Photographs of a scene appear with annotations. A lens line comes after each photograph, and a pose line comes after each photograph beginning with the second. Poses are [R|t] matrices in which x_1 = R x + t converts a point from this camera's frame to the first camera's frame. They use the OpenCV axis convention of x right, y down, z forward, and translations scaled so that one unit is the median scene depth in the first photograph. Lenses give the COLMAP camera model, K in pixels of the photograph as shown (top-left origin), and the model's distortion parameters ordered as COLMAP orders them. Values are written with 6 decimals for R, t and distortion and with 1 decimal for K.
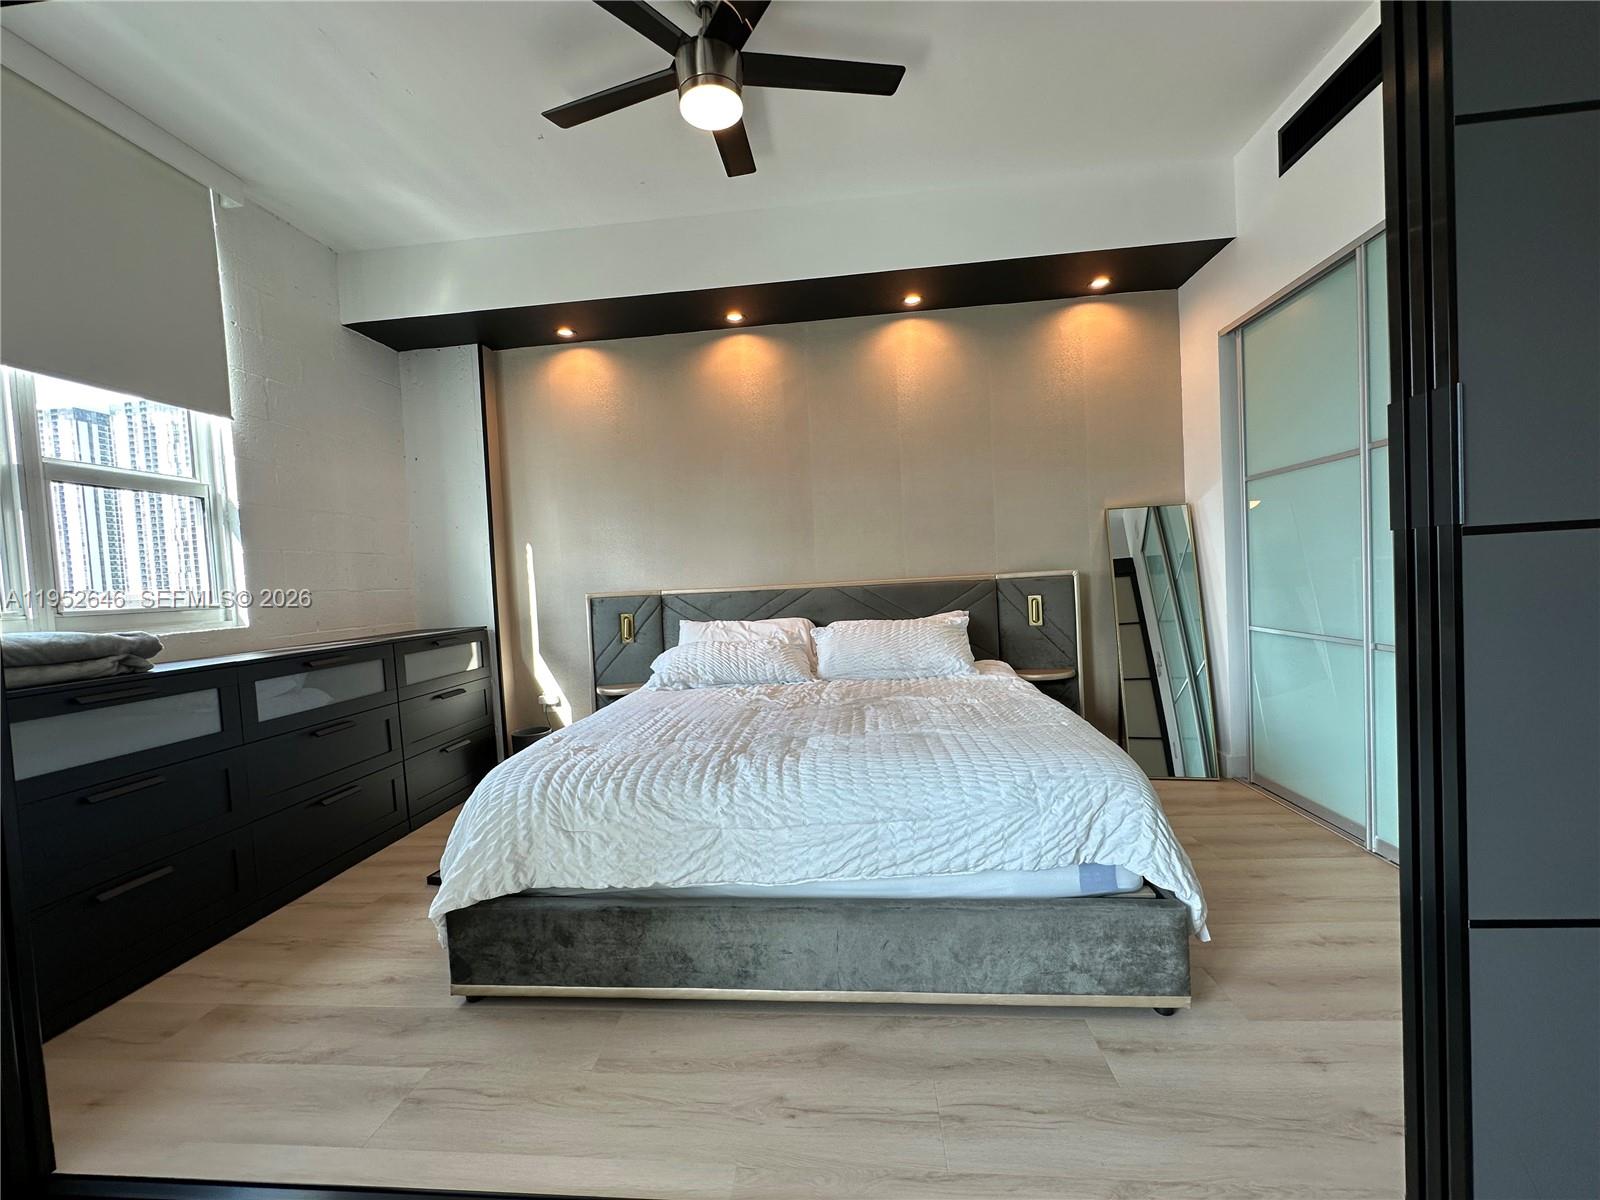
lens RADIAL K [[641.9, 0, 799.6], [0, 641.9, 600.5], [0, 0, 1]] dist [-0.002231, 0.000804]
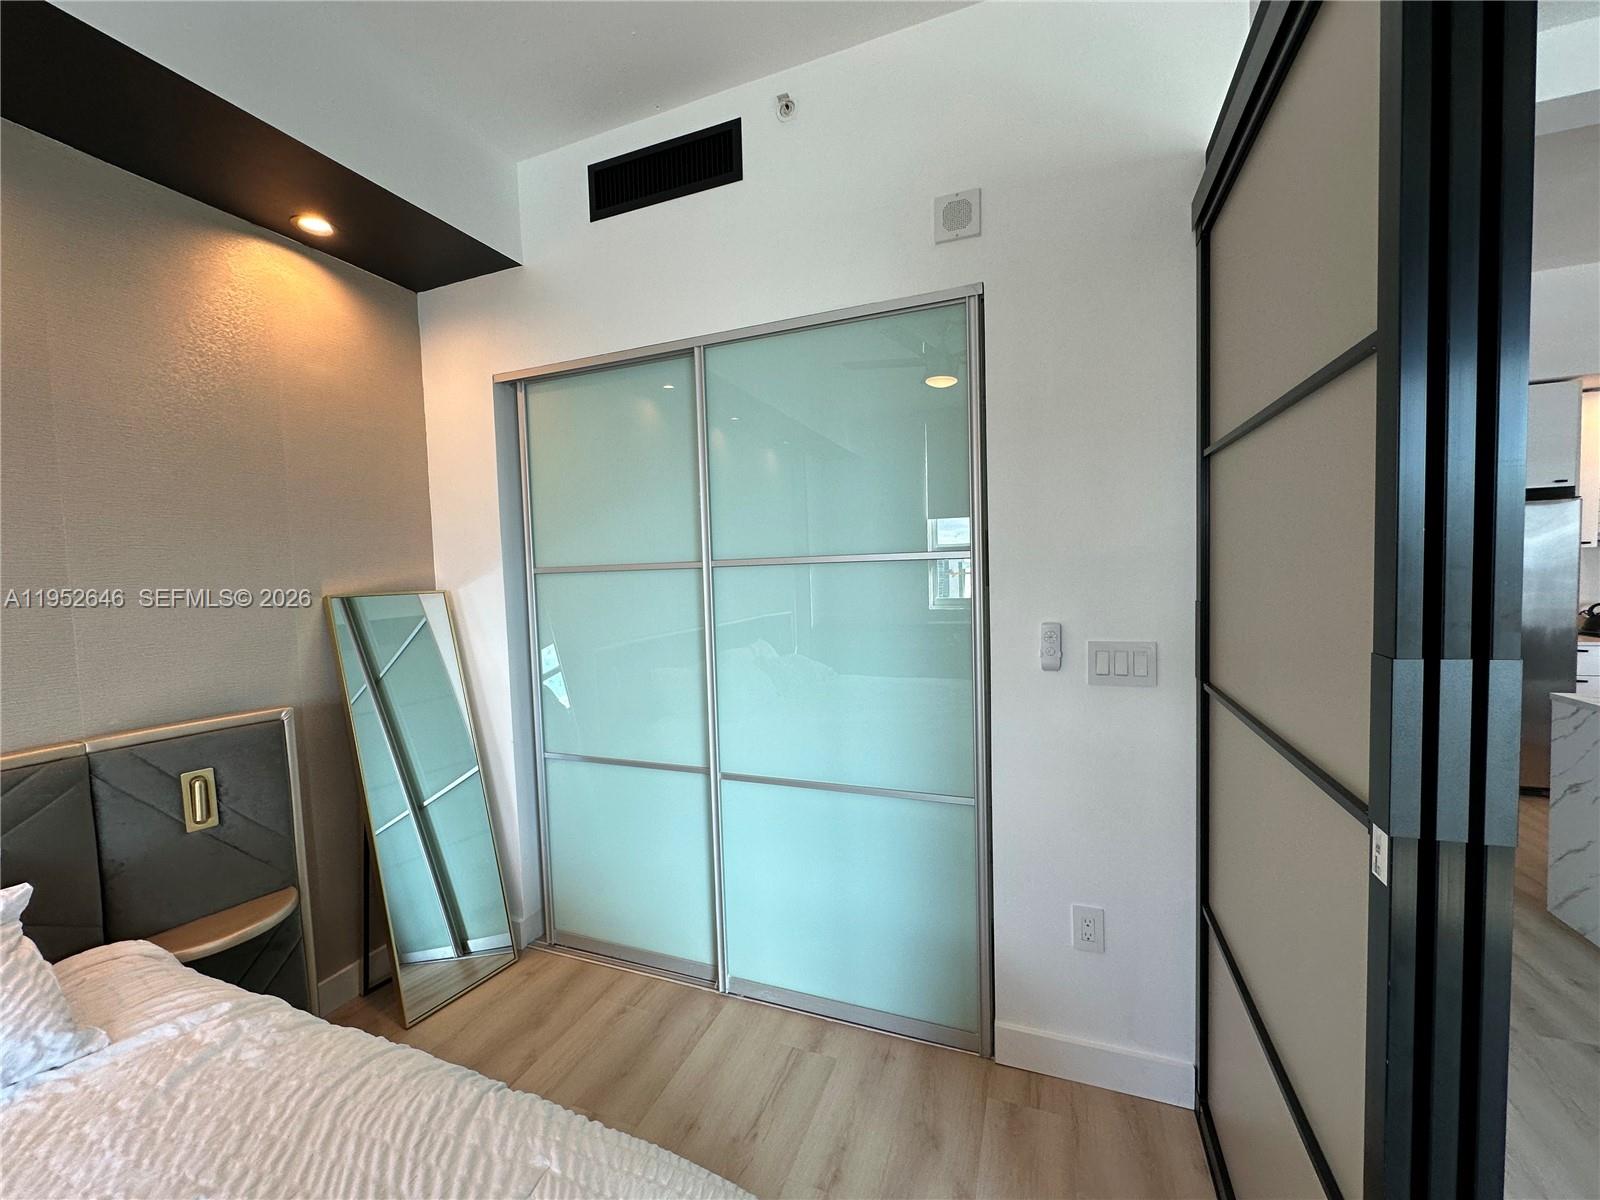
lens RADIAL K [[636.1, 0, 799.3], [0, 636.1, 600.3], [0, 0, 1]] dist [-0.003785, 0.000001]
pose [[0.281977, -0.005778, 0.959404, 0.030545], [0.053045, 0.998546, -0.009577, -0.142334], [-0.957954, 0.053592, 0.281874, 0.513365]]
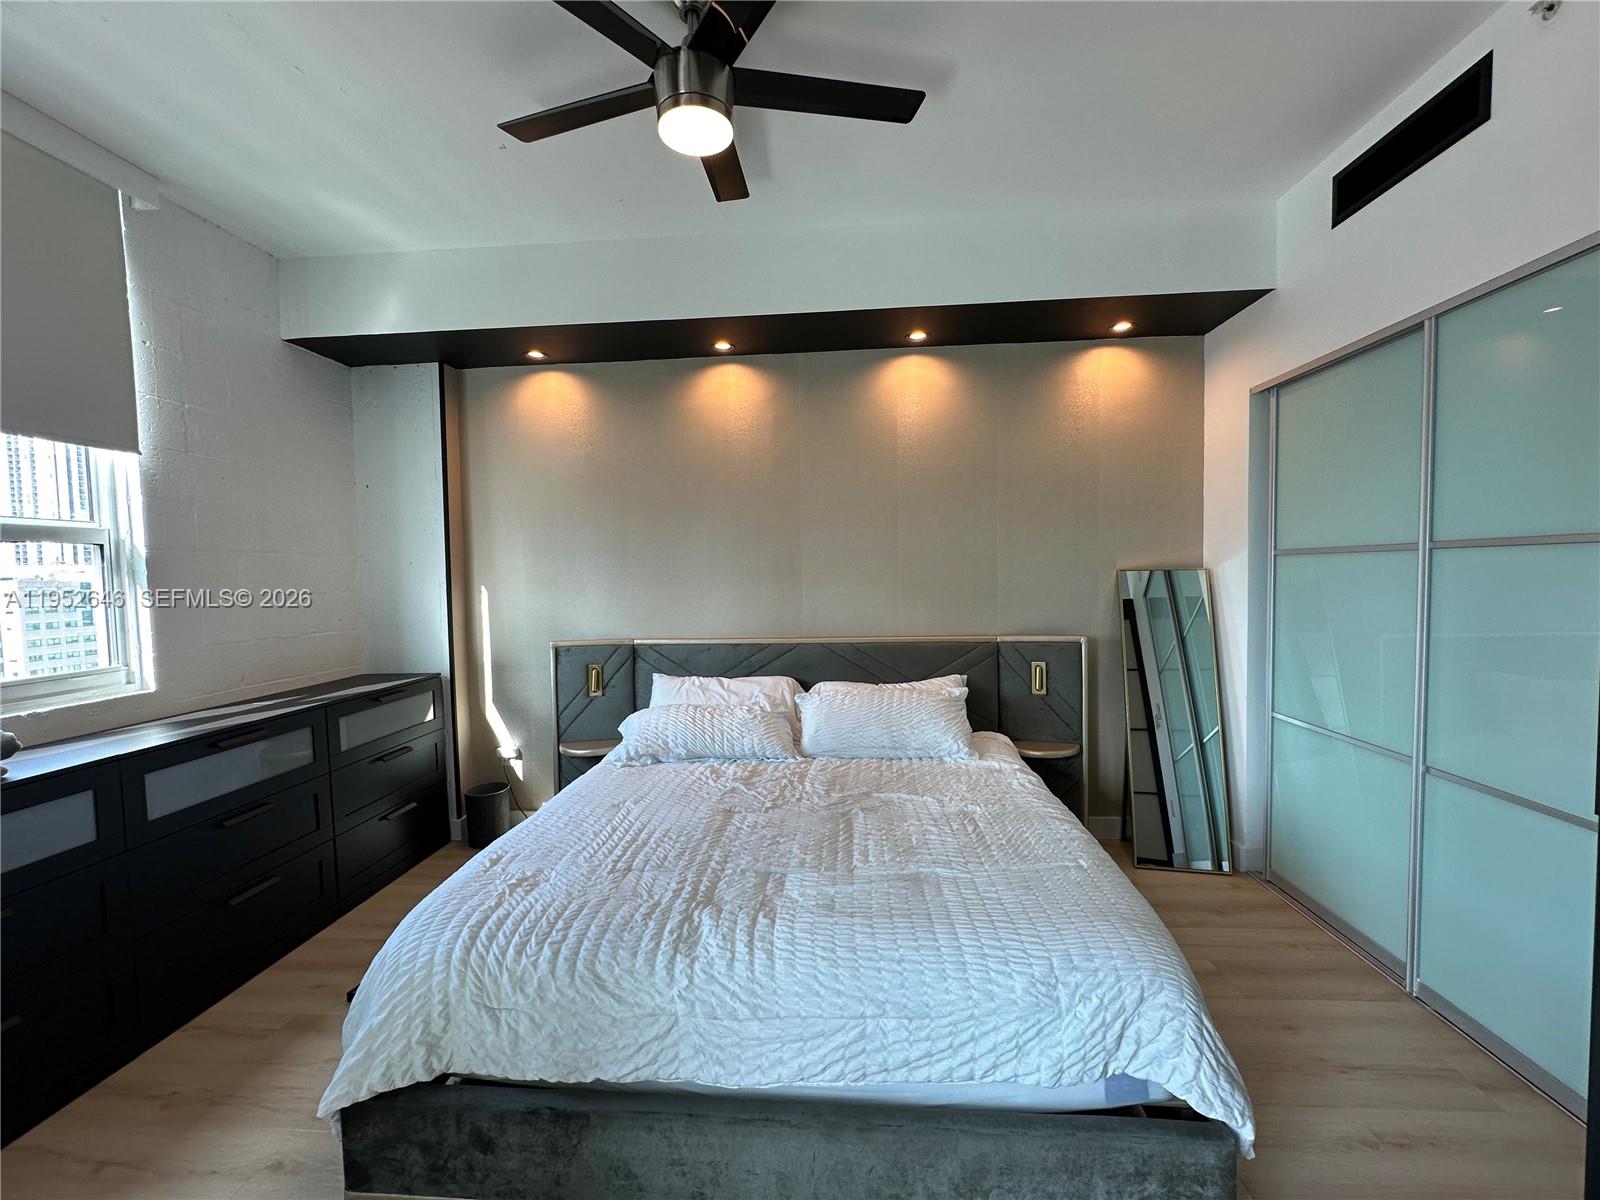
lens RADIAL K [[641.9, 0, 799.6], [0, 641.9, 600.5], [0, 0, 1]] dist [-0.002231, 0.000804]
pose [[0.999296, 0.031322, 0.020656, 0.000763], [-0.031505, 0.999467, 0.008570, -0.119408], [-0.020376, -0.009215, 0.999750, 0.107850]]
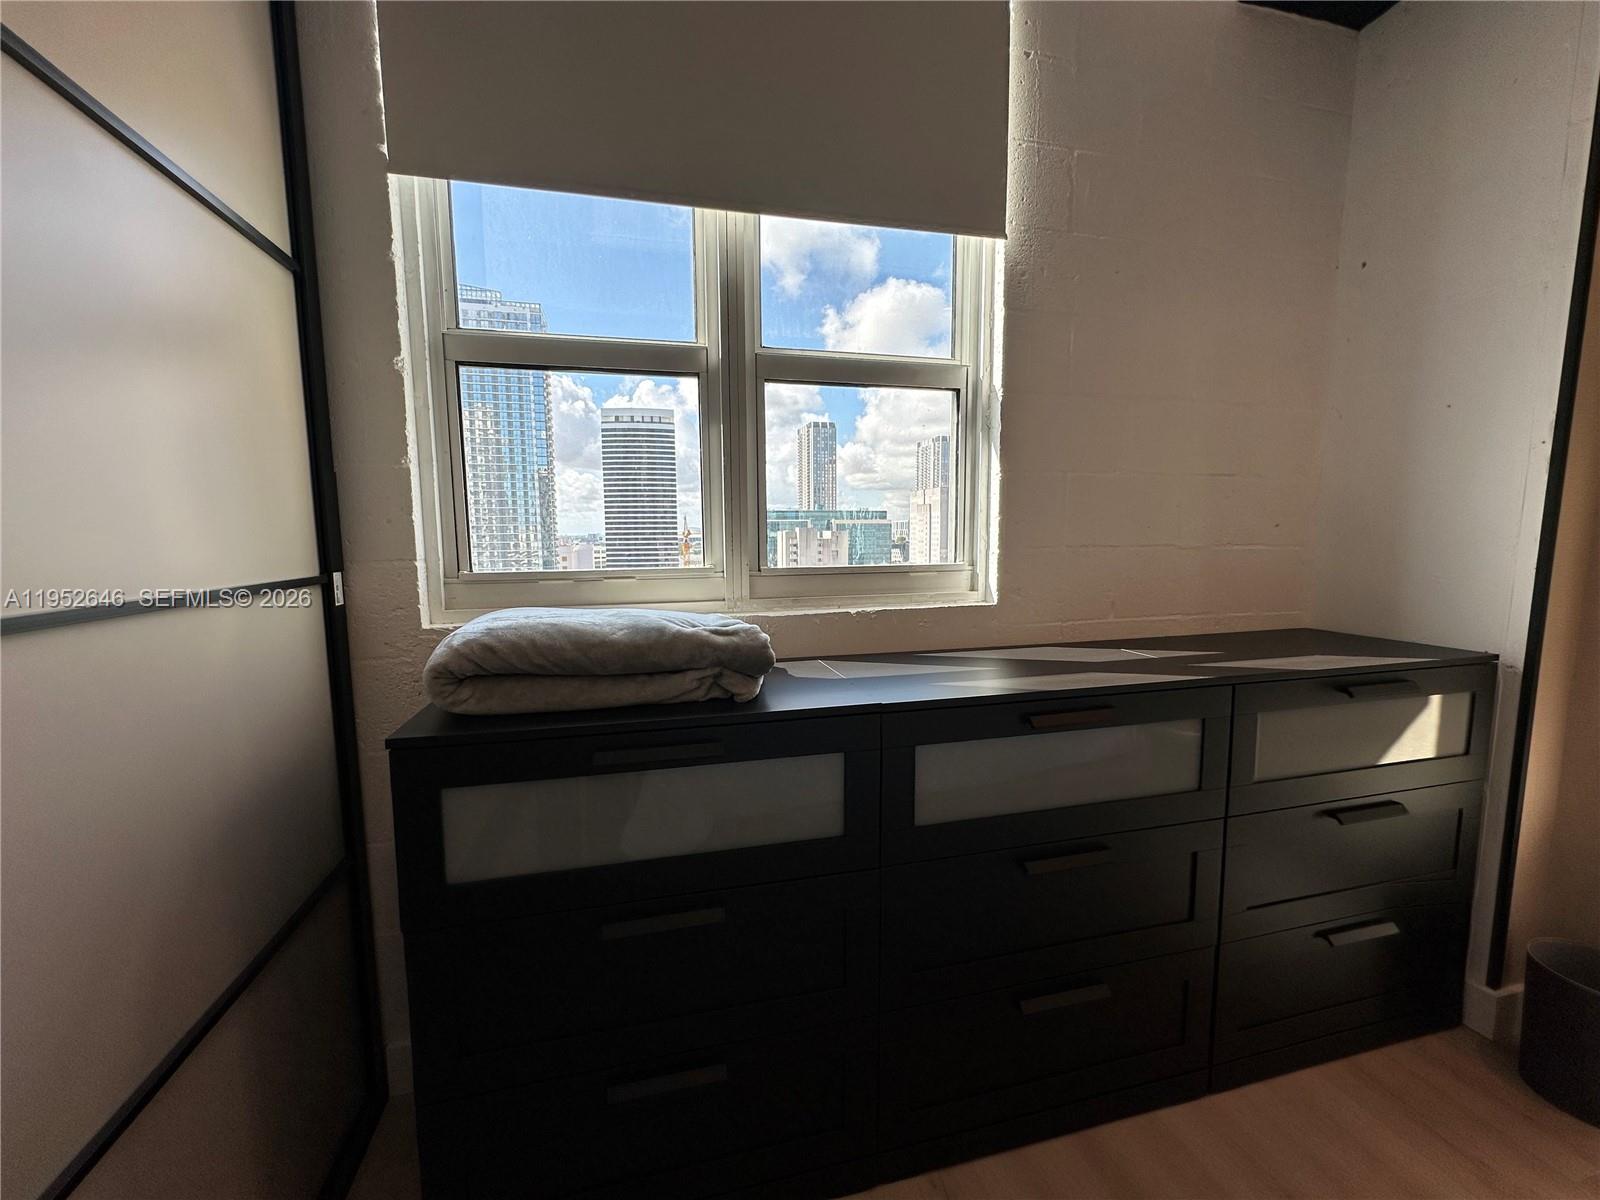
lens RADIAL K [[640.8, 0, 798.4], [0, 640.8, 601.3], [0, 0, 1]] dist [-0.009025, 0.000051]
pose [[0.333242, 0.154110, -0.930161, -0.376069], [-0.043348, 0.988012, 0.148165, -0.042550], [0.941844, -0.009054, 0.335928, 0.638897]]
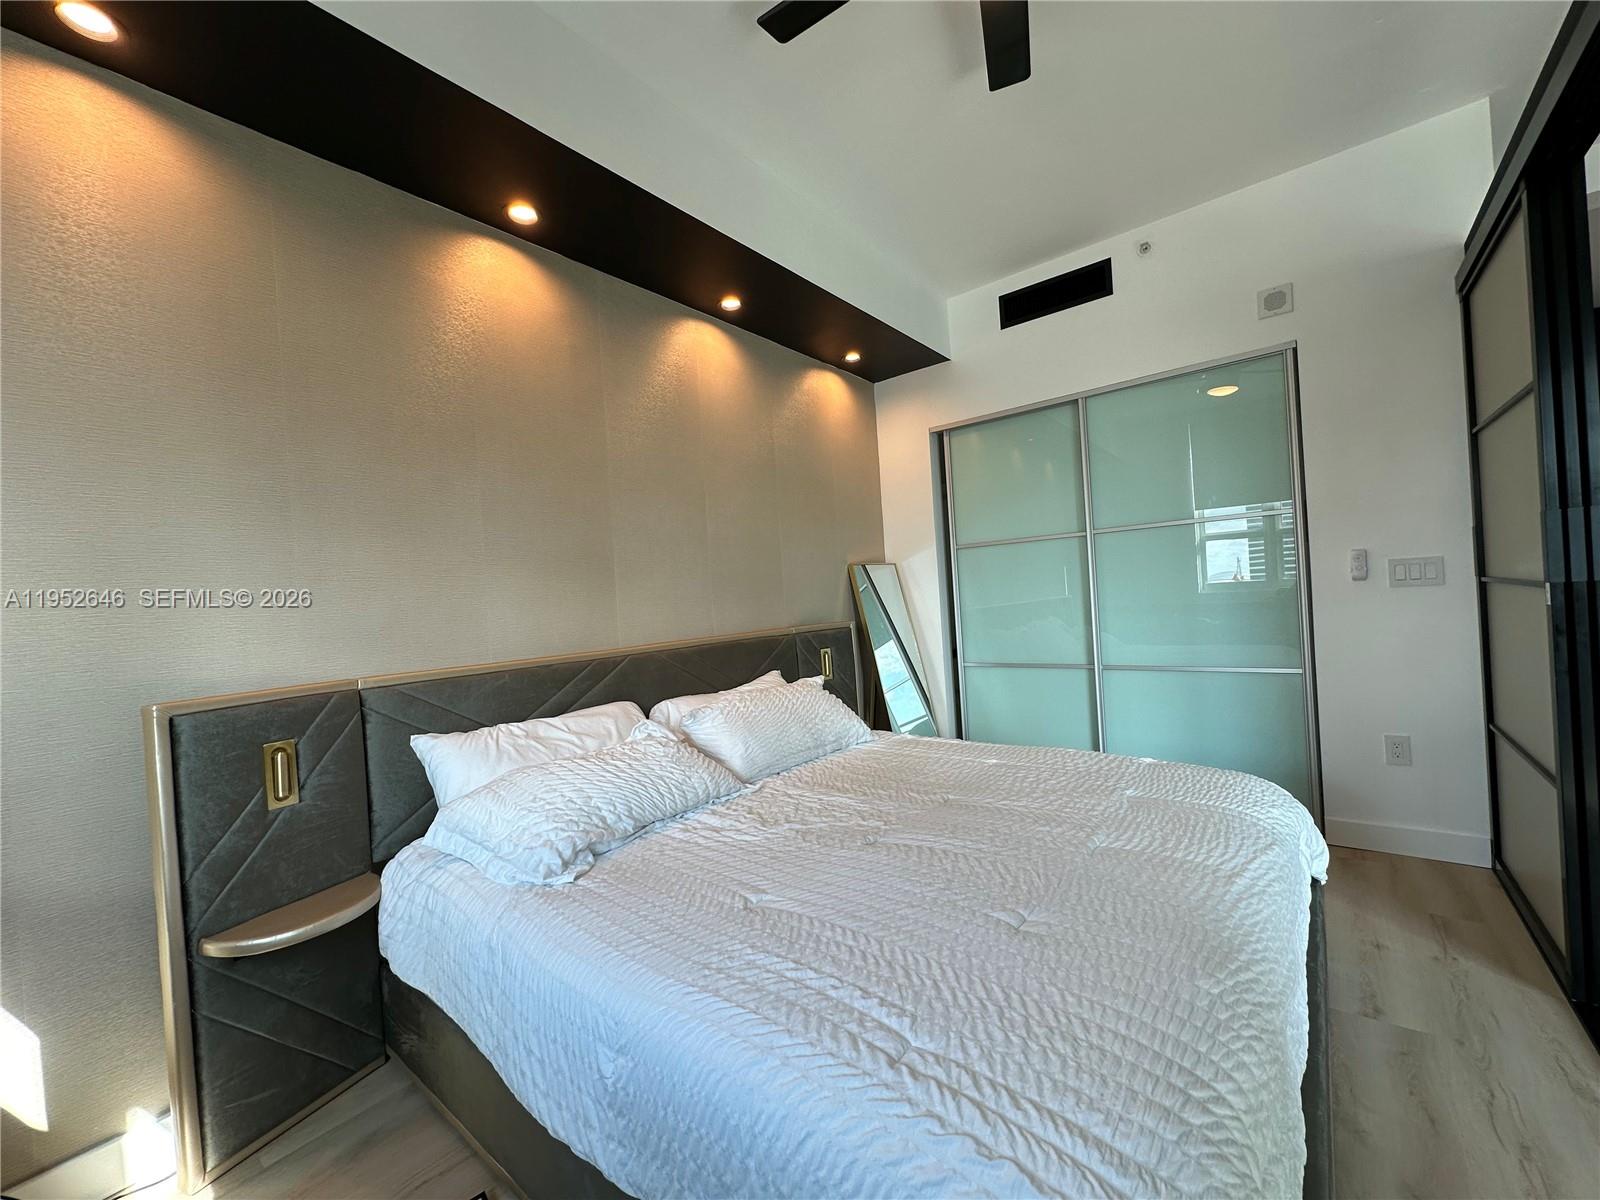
lens RADIAL K [[639.4, 0, 799.5], [0, 639.4, 600.4], [0, 0, 1]] dist [-0.001501, 0.000430]
pose [[0.554164, 0.011797, 0.832324, -0.590538], [0.067167, 0.996005, -0.058837, -0.034012], [-0.829694, 0.088510, 0.551158, 0.631768]]
